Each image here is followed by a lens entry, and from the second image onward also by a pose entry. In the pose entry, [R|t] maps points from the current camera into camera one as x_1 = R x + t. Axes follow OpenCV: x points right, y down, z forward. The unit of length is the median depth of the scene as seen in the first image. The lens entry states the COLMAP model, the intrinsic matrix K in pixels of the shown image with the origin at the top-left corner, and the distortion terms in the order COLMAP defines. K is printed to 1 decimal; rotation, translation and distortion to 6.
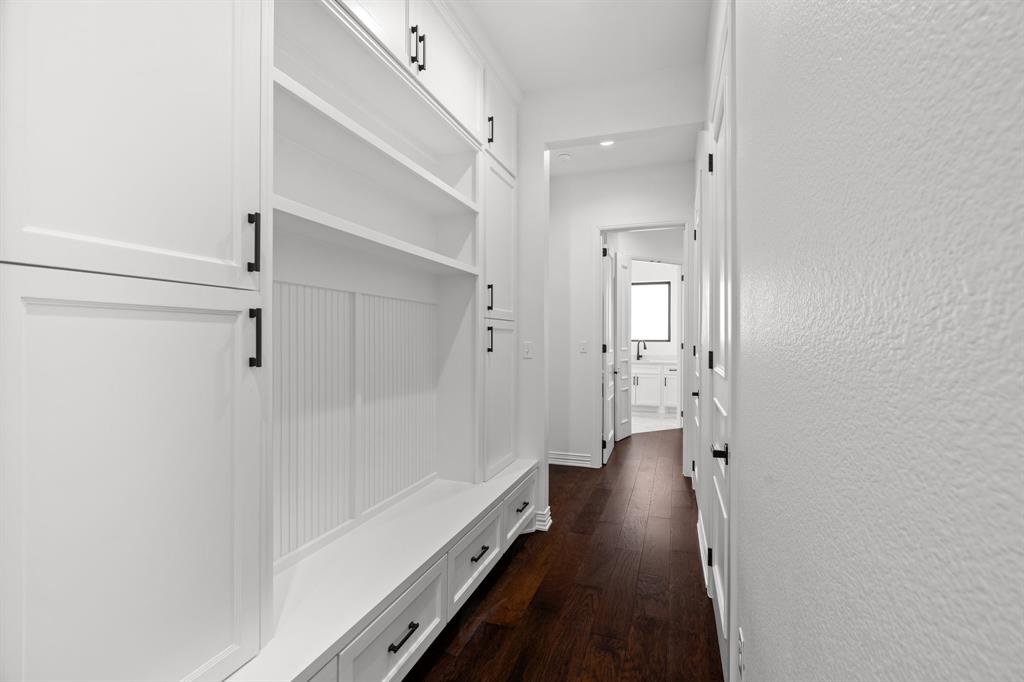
lens RADIAL K [[459.6, 0, 512.9], [0, 459.6, 338.3], [0, 0, 1]] dist [-0.011695, 0.004828]
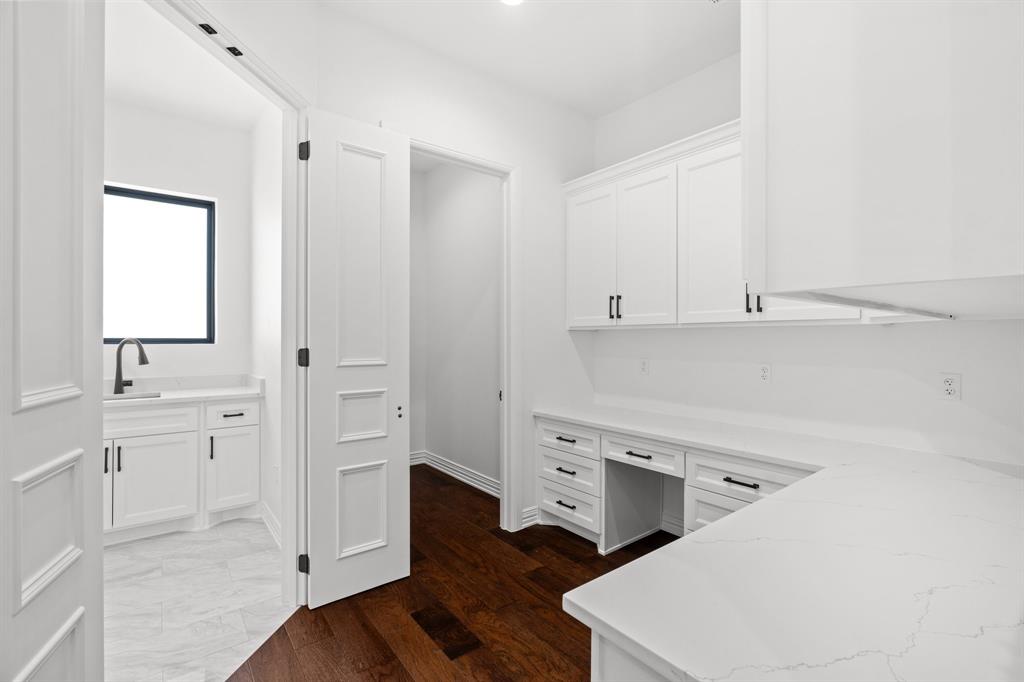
lens RADIAL K [[459.6, 0, 513.6], [0, 459.6, 336.0], [0, 0, 1]] dist [-0.011695, 0.004828]
pose [[0.534408, 0.000439, 0.845227, 0.136487], [0.001354, 0.999998, -0.001375, 0.002054], [-0.845226, 0.001879, 0.534406, 0.552514]]
